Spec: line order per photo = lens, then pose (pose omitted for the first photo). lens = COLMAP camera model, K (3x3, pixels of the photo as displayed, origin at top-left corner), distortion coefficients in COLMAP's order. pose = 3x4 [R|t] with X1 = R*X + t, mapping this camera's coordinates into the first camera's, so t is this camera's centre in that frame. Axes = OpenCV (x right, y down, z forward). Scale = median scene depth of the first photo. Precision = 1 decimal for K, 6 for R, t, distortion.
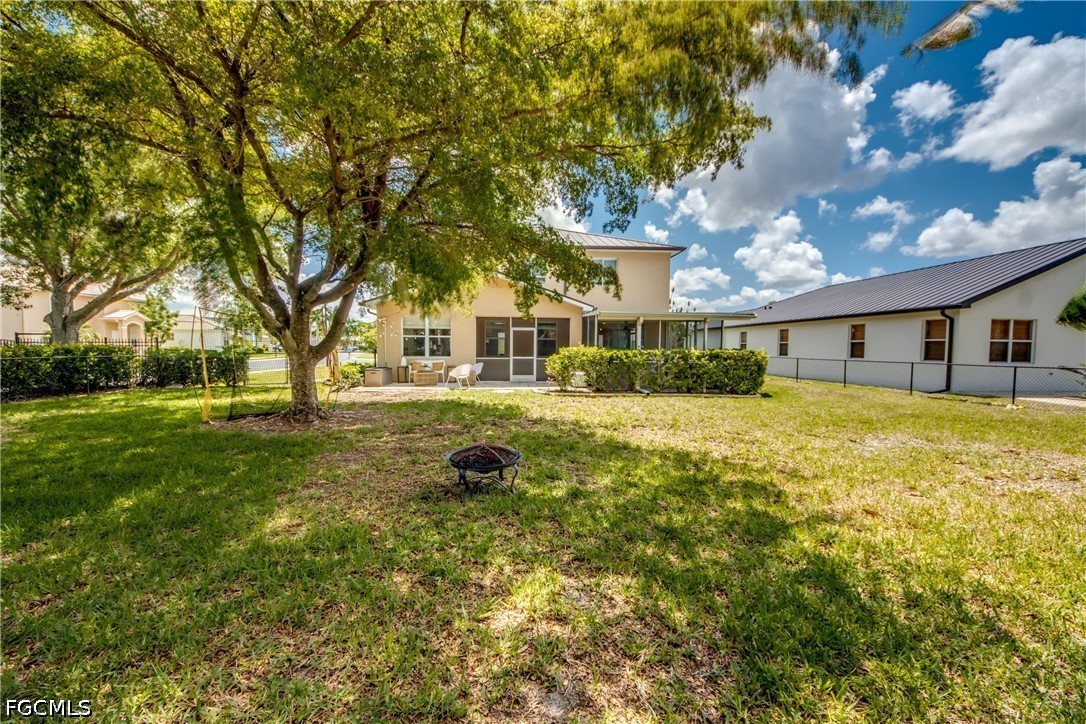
lens RADIAL K [[416.8, 0, 537.8], [0, 416.8, 364.7], [0, 0, 1]] dist [0.008917, -0.006981]
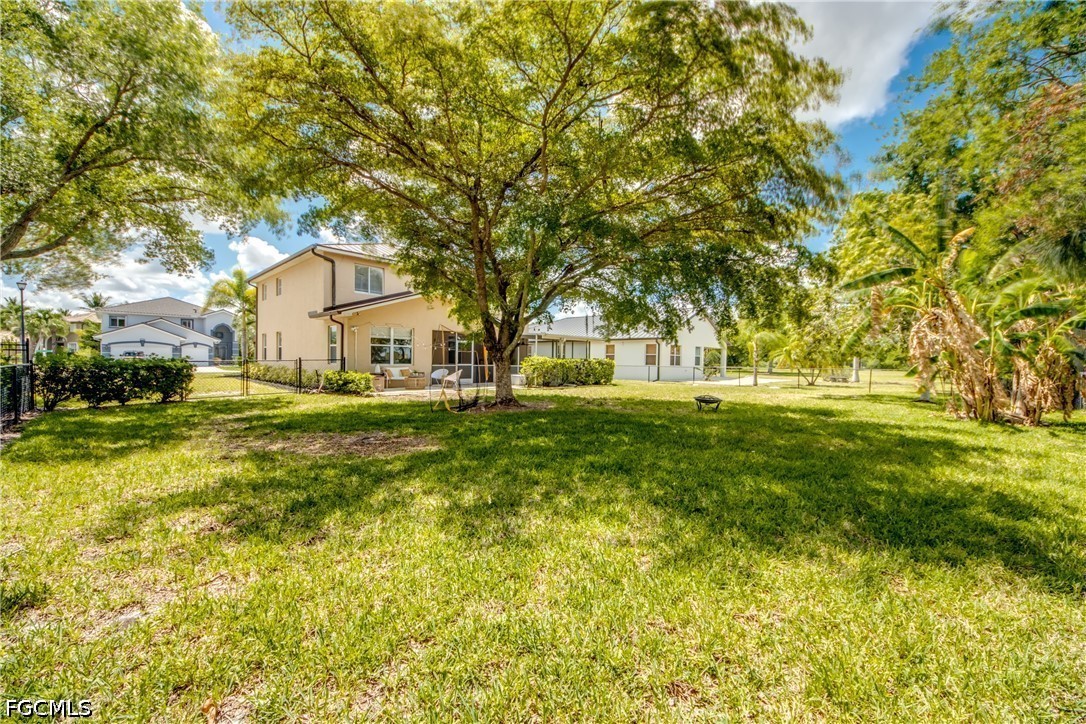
lens RADIAL K [[416.8, 0, 543.7], [0, 416.8, 361.4], [0, 0, 1]] dist [0.008917, -0.006981]
pose [[0.733902, 0.000989, 0.679254, -0.717720], [0.014693, 0.999742, -0.017331, -0.001215], [-0.679096, 0.022699, 0.733698, -0.078915]]
